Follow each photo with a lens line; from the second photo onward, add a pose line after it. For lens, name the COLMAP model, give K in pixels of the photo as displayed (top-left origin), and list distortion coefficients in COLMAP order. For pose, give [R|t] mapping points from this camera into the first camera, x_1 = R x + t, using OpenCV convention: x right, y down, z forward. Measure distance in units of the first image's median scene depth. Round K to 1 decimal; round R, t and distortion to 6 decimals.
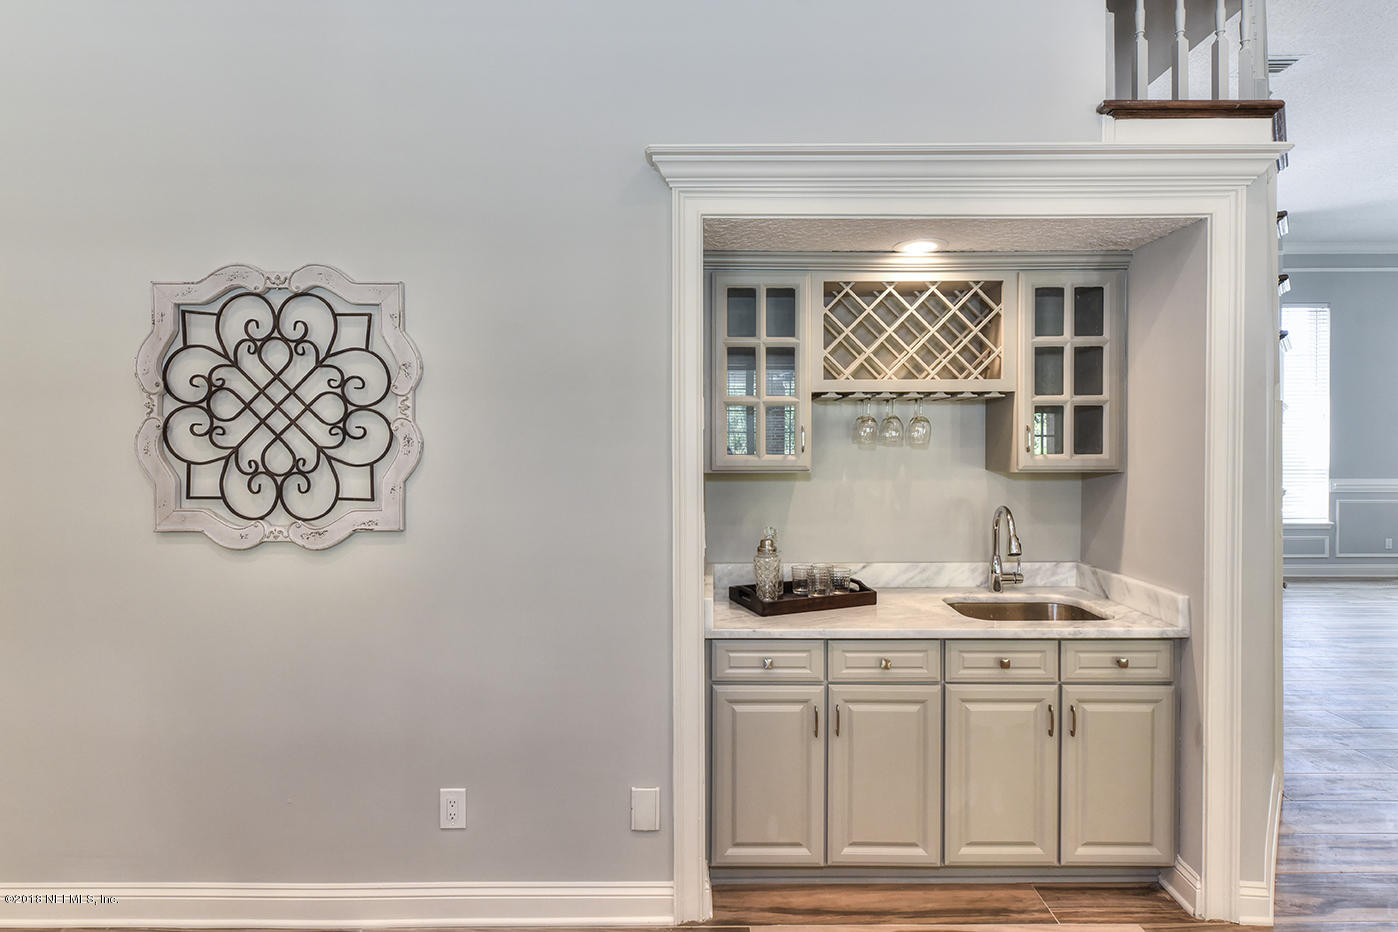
lens RADIAL K [[676.3, 0, 721.0], [0, 676.3, 444.5], [0, 0, 1]] dist [0.002219, 0.000270]
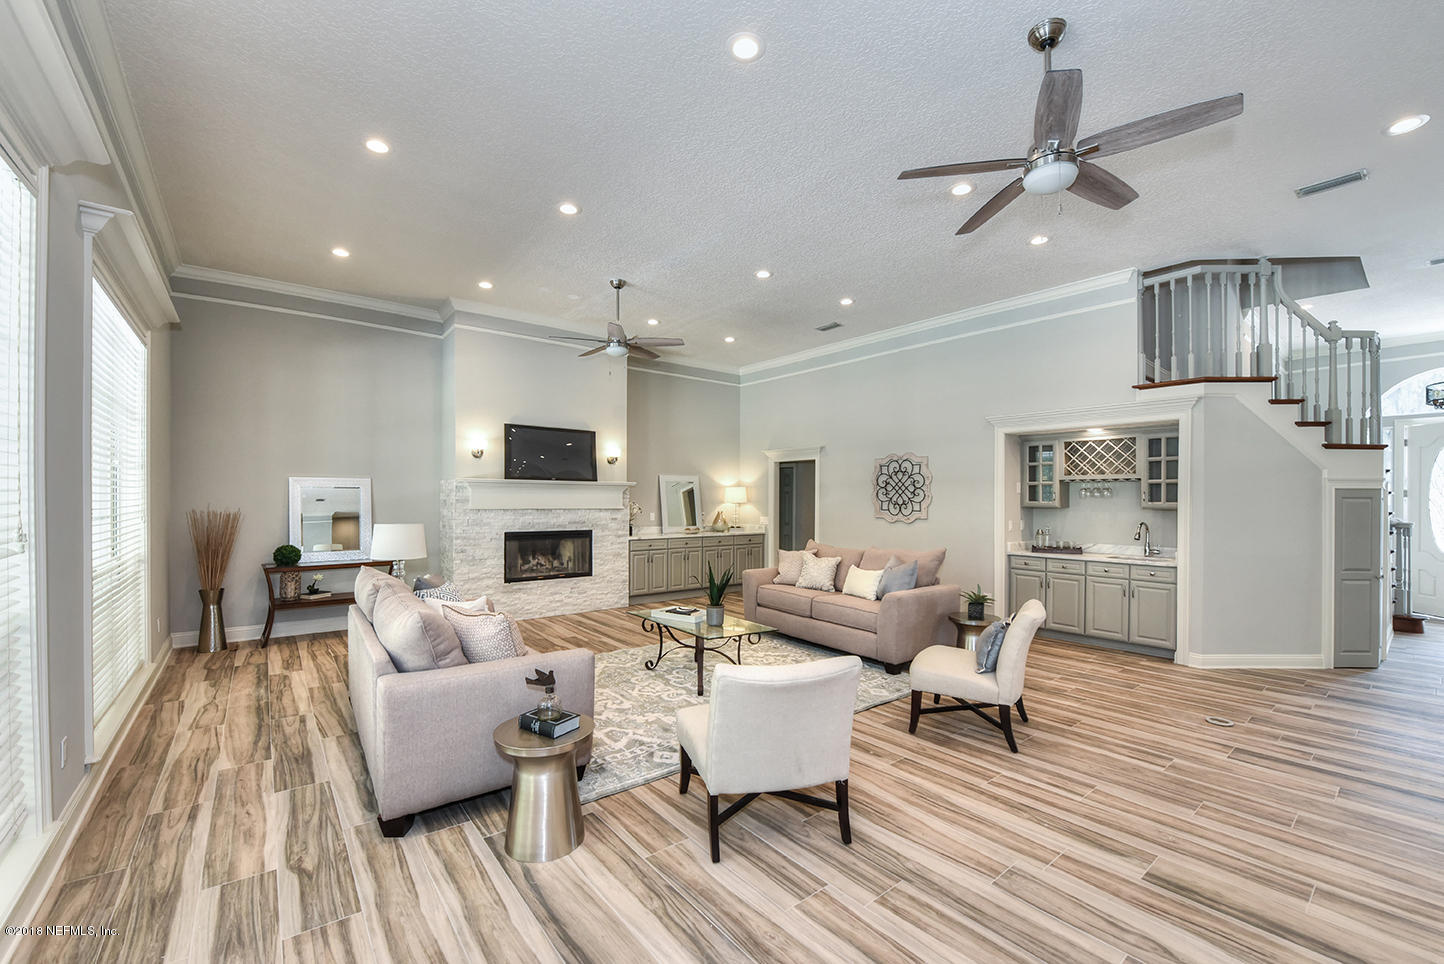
lens RADIAL K [[586.9, 0, 713.2], [0, 586.9, 500.7], [0, 0, 1]] dist [-0.018517, -0.000447]
pose [[0.618625, 0.007352, -0.785652, 1.440571], [-0.014103, 0.999899, -0.001748, 0.044089], [0.785559, 0.012161, 0.618667, -2.093460]]
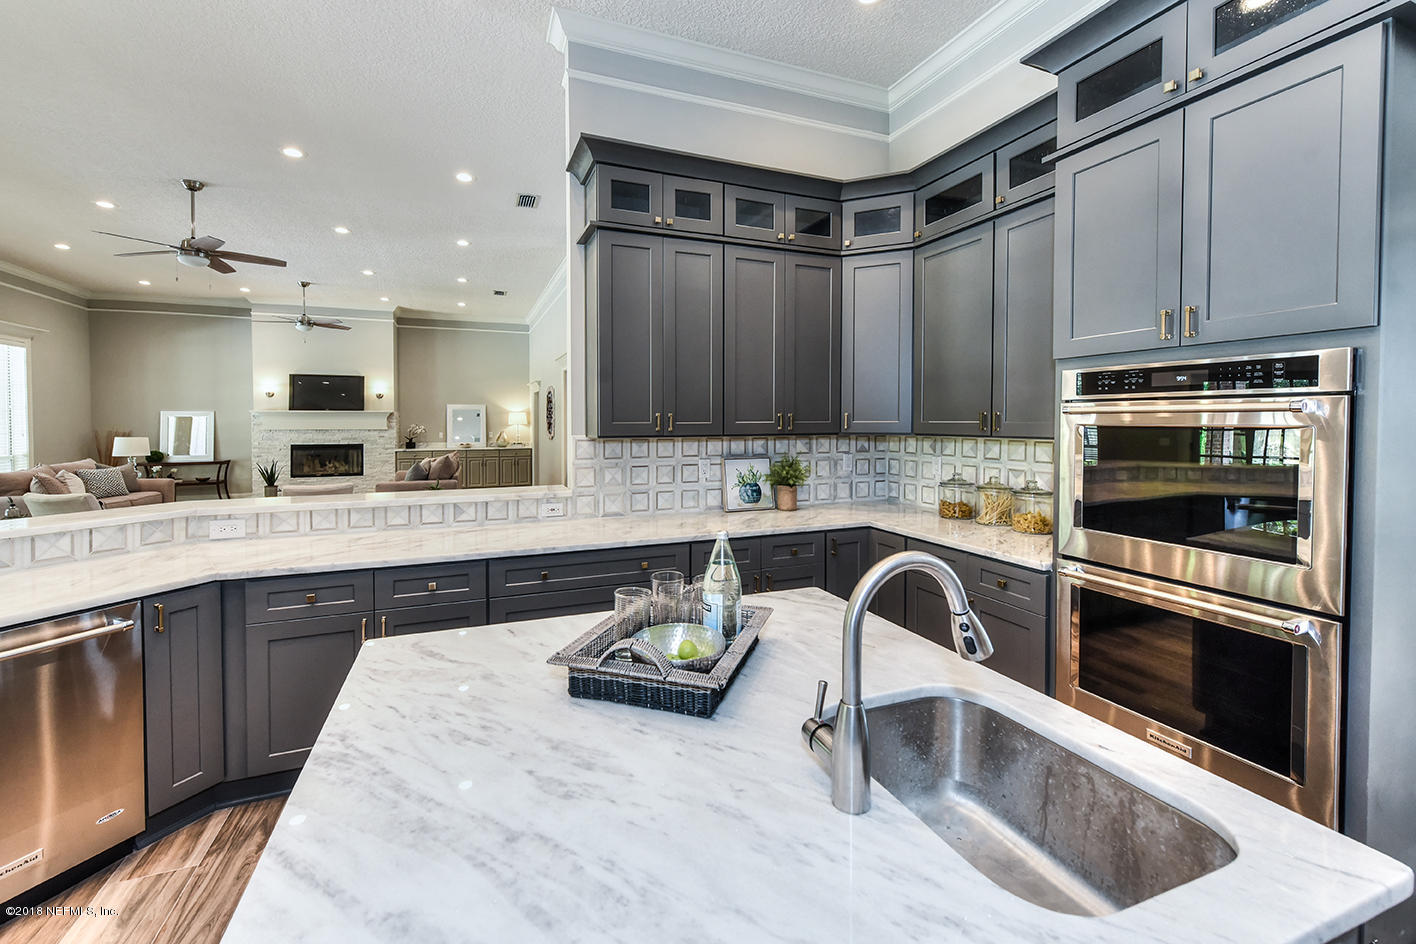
lens RADIAL K [[586.4, 0, 694.6], [0, 586.4, 433.5], [0, 0, 1]] dist [0.008980, -0.000280]
pose [[0.356835, 0.021033, -0.933930, 4.100844], [-0.007878, 0.999779, 0.019506, 0.007941], [0.934134, 0.000397, 0.356922, 0.438237]]
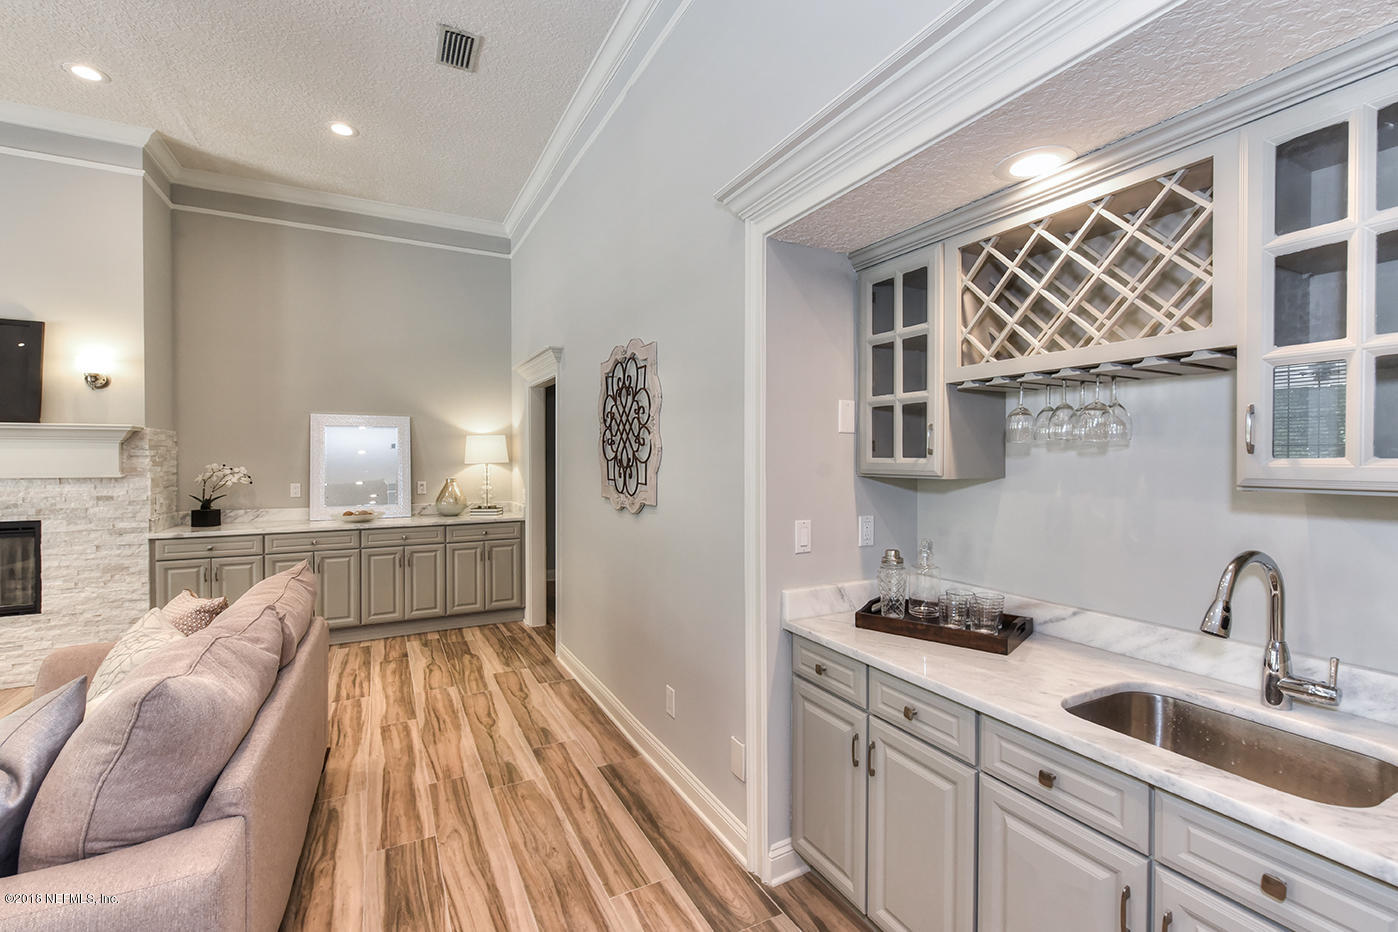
lens RADIAL K [[617.9, 0, 724.4], [0, 617.9, 464.2], [0, 0, 1]] dist [-0.000119, -0.000511]
pose [[0.485390, 0.010528, -0.874235, 0.819612], [-0.008142, 0.999939, 0.007521, 0.023733], [0.874260, 0.003467, 0.485446, 0.467091]]
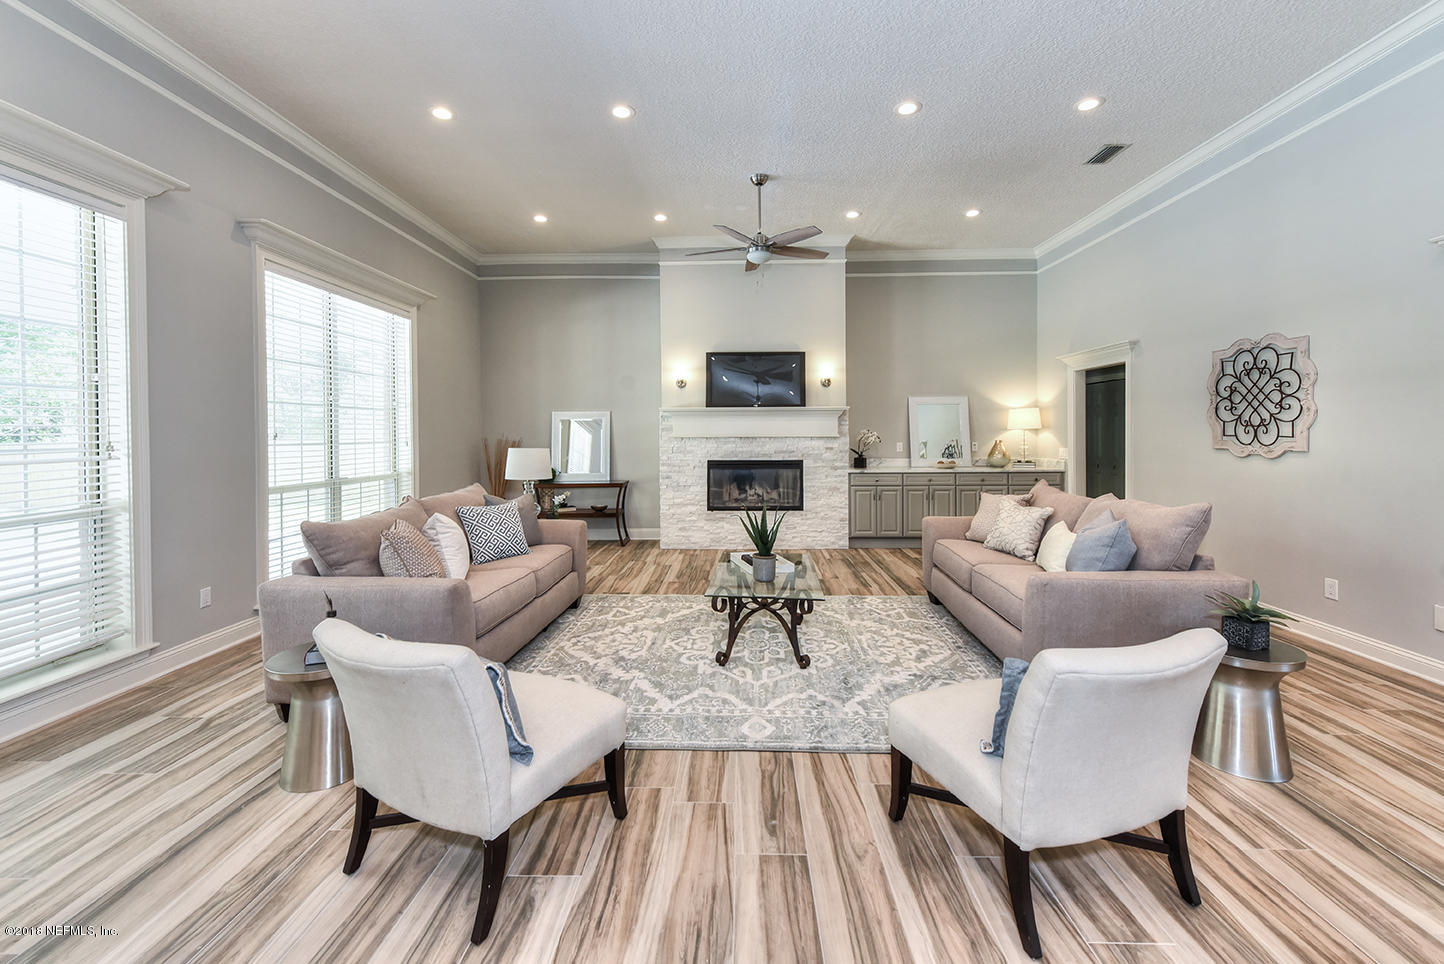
lens RADIAL K [[584.4, 0, 728.3], [0, 584.4, 437.5], [0, 0, 1]] dist [0.002828, -0.000219]
pose [[-0.023037, 0.008762, -0.999696, 1.429475], [-0.003773, 0.999954, 0.008851, 0.073983], [0.999727, 0.003976, -0.023003, -0.789560]]
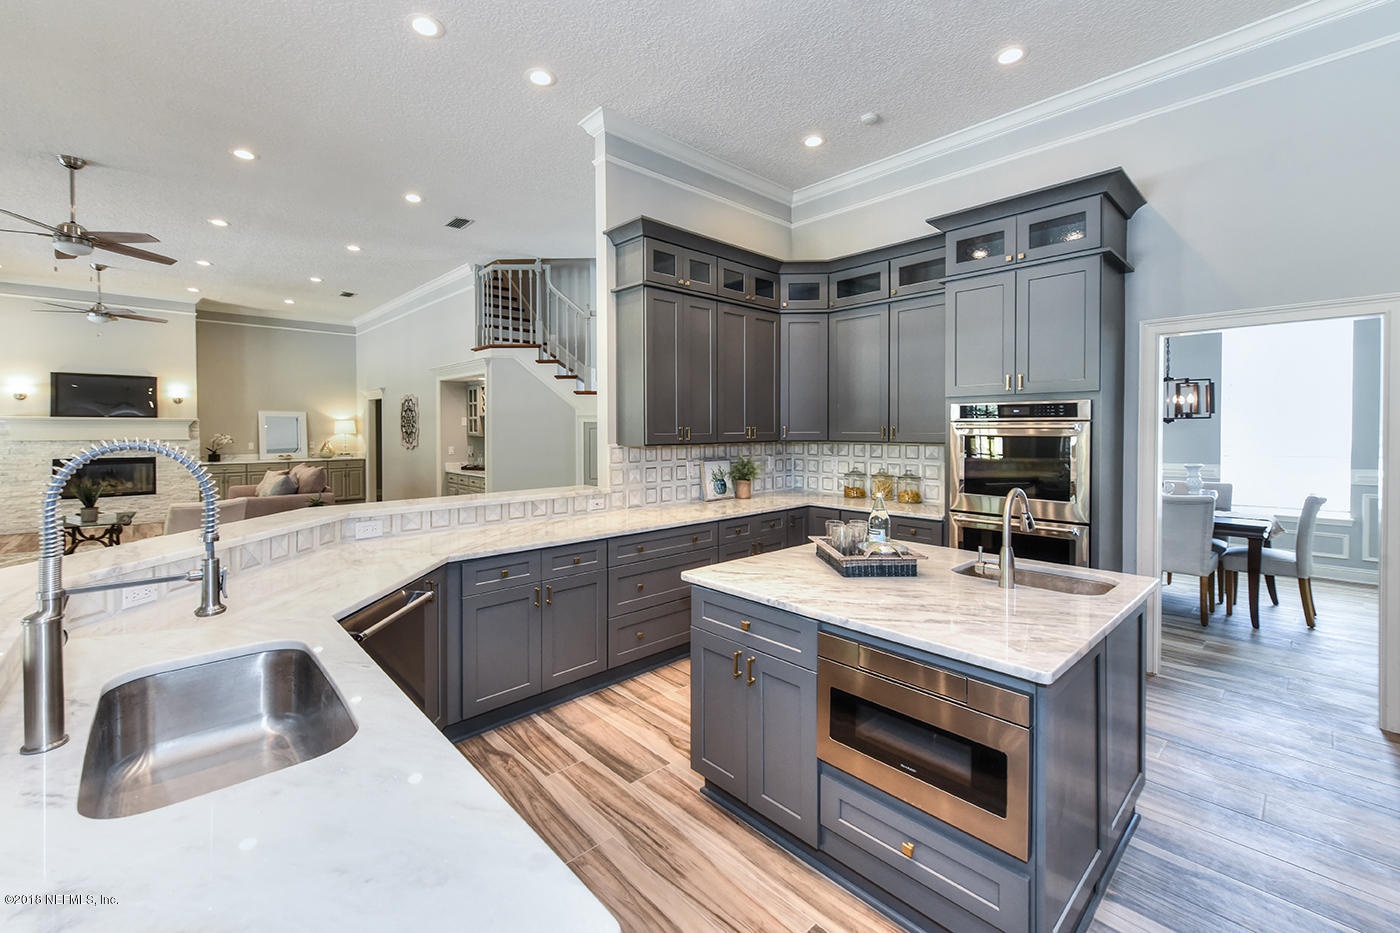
lens RADIAL K [[584.6, 0, 683.9], [0, 584.6, 436.0], [0, 0, 1]] dist [0.001068, -0.000506]
pose [[0.676399, 0.011521, -0.736445, 4.131803], [-0.007544, 0.999934, 0.008714, -0.000182], [0.736497, -0.000339, 0.676441, -0.496170]]
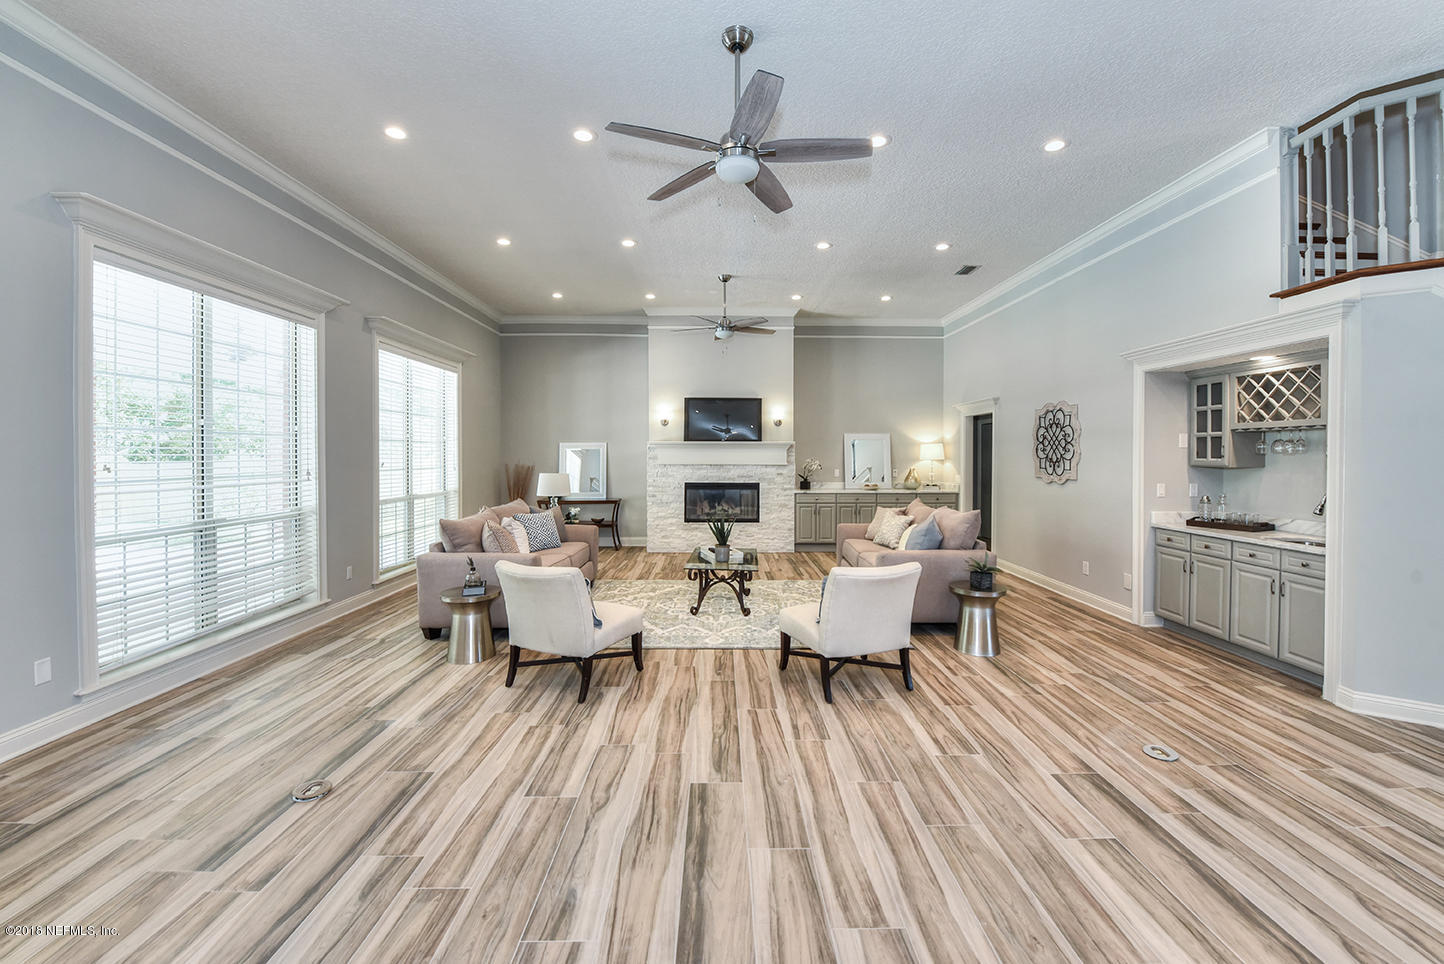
lens RADIAL K [[587.5, 0, 726.3], [0, 587.5, 459.7], [0, 0, 1]] dist [-0.017564, -0.000293]
pose [[0.014315, 0.010059, -0.999847, 2.355082], [-0.011402, 0.999886, 0.009896, 0.021401], [0.999833, 0.011258, 0.014428, -0.746385]]
